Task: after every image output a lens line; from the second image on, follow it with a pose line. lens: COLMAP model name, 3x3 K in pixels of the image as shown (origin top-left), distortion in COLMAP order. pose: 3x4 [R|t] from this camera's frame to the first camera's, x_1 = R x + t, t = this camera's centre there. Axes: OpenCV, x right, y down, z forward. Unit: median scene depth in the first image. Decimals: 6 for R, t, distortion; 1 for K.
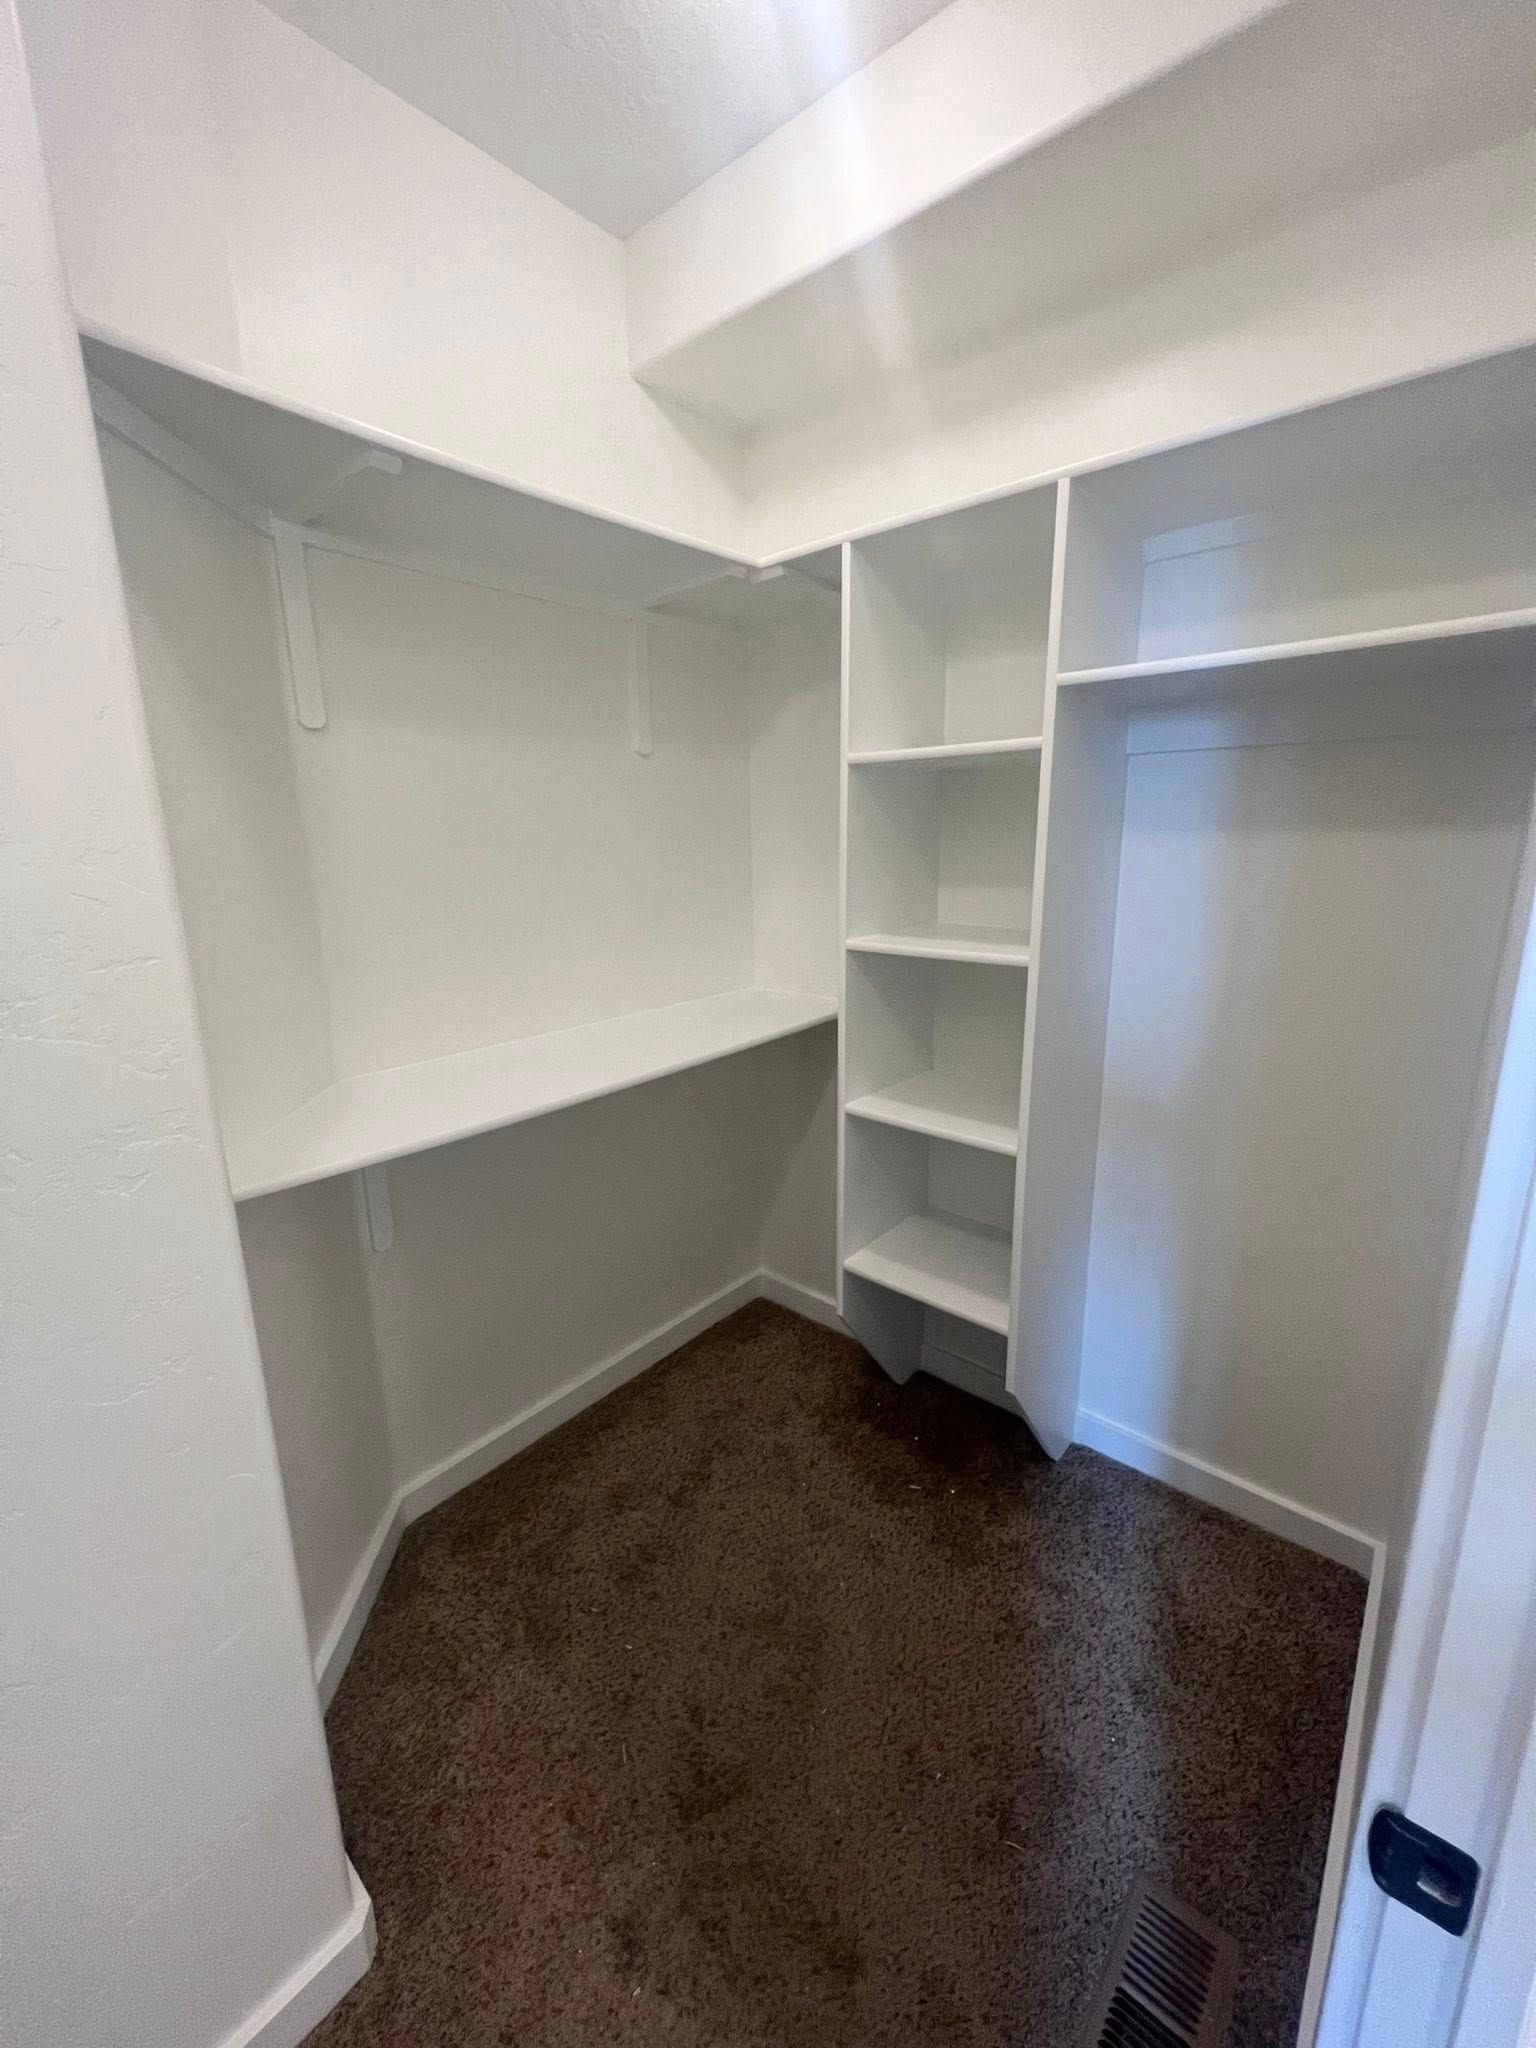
lens RADIAL K [[816.0, 0, 771.2], [0, 816.0, 1017.6], [0, 0, 1]] dist [0.001785, -0.000135]
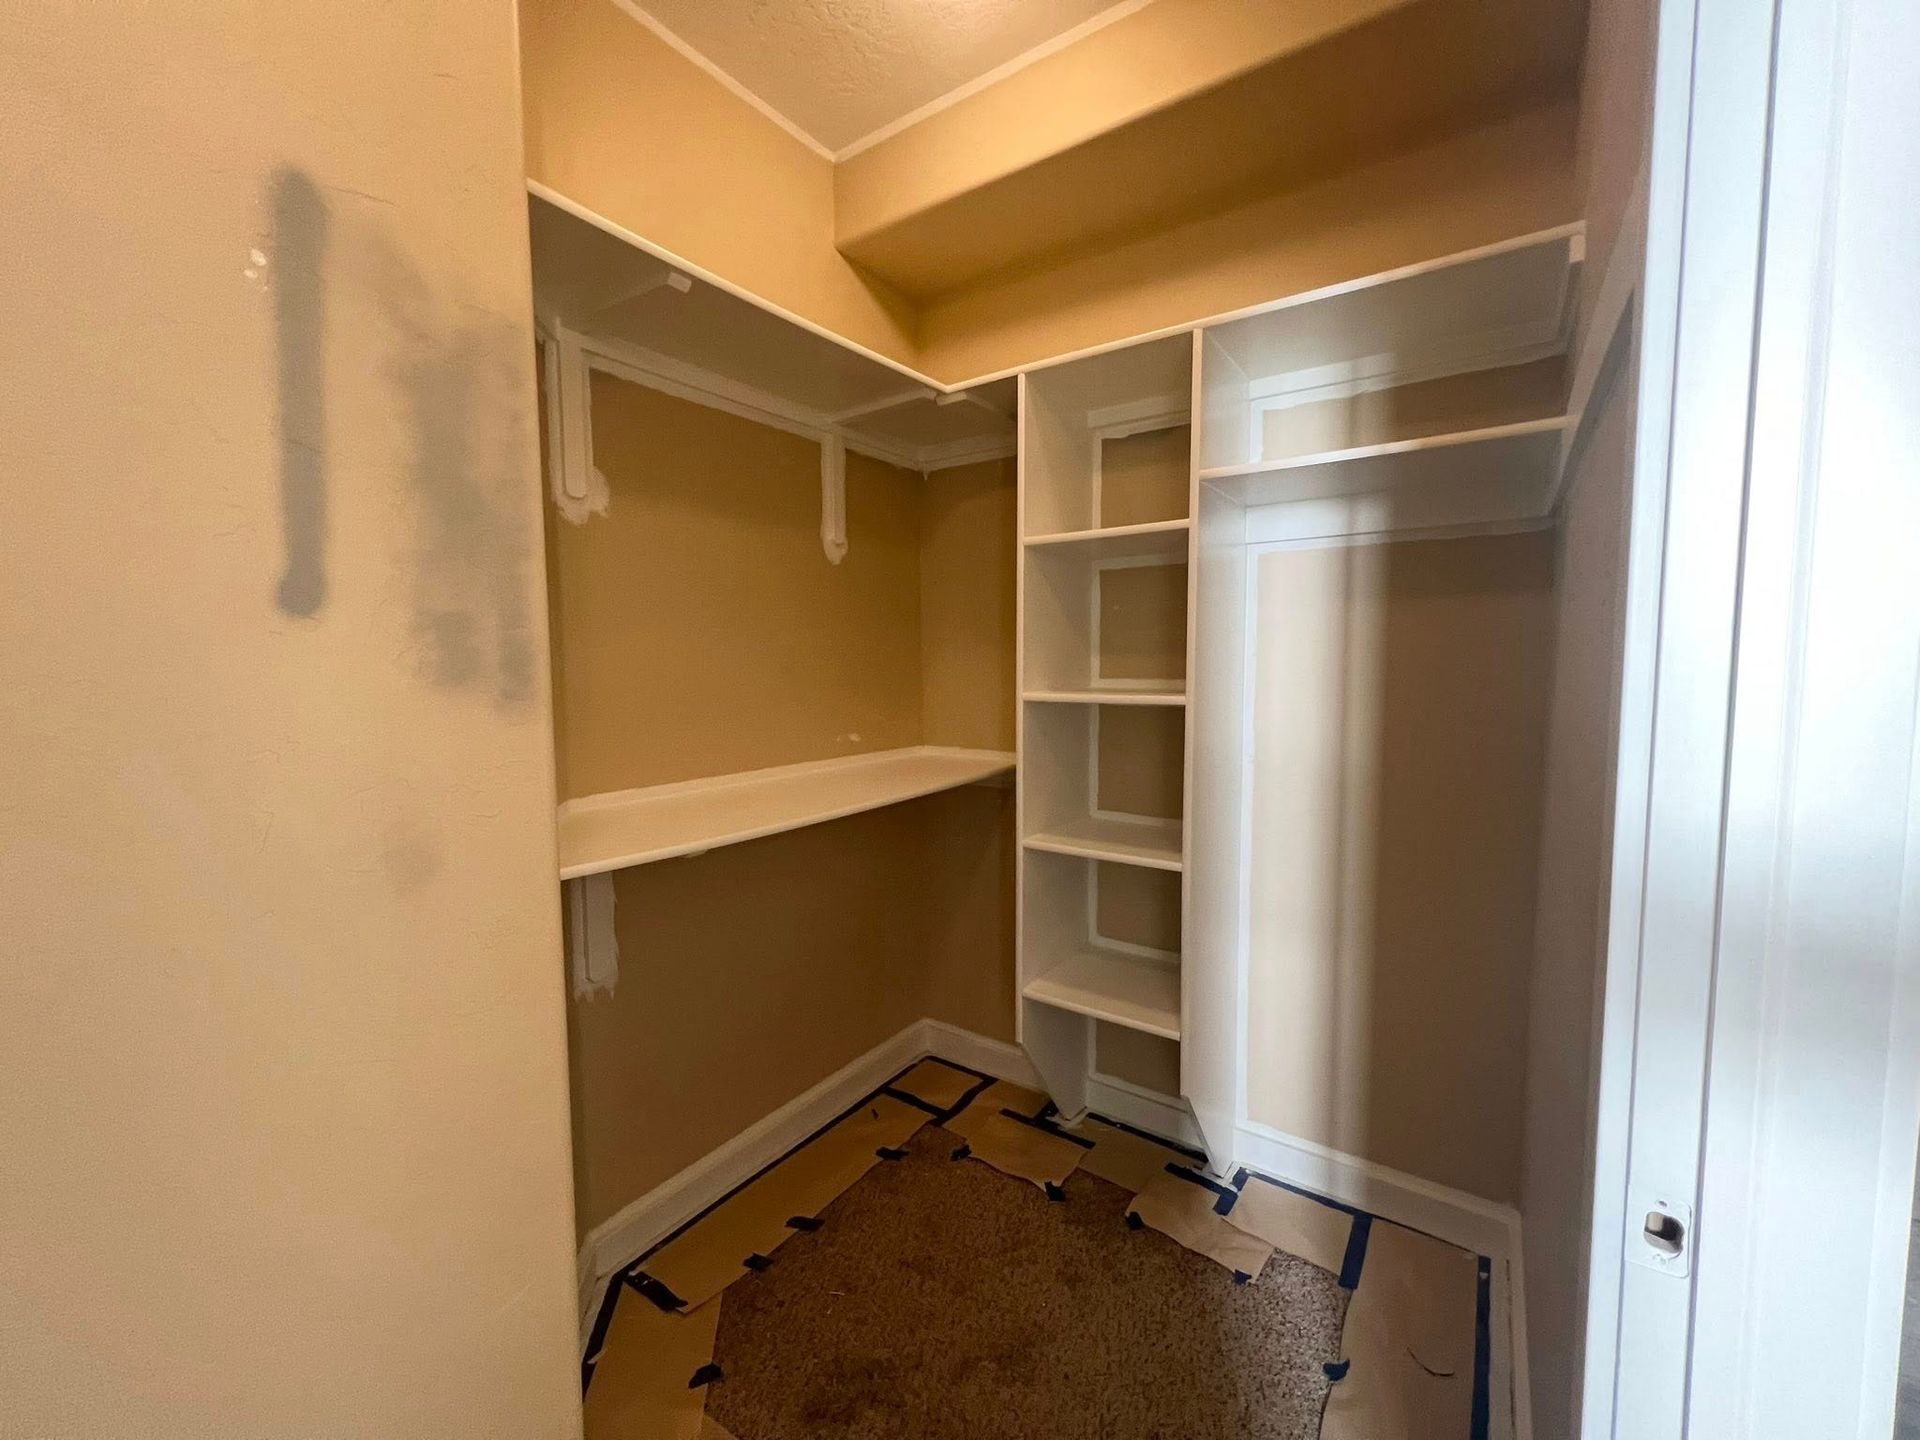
lens RADIAL K [[765.0, 0, 956.2], [0, 765.0, 721.9], [0, 0, 1]] dist [0.001785, -0.000135]
pose [[0.995433, -0.000396, 0.095466, -0.116467], [0.014367, 0.989225, -0.145695, 0.110171], [-0.094380, 0.146401, 0.984713, -0.060259]]
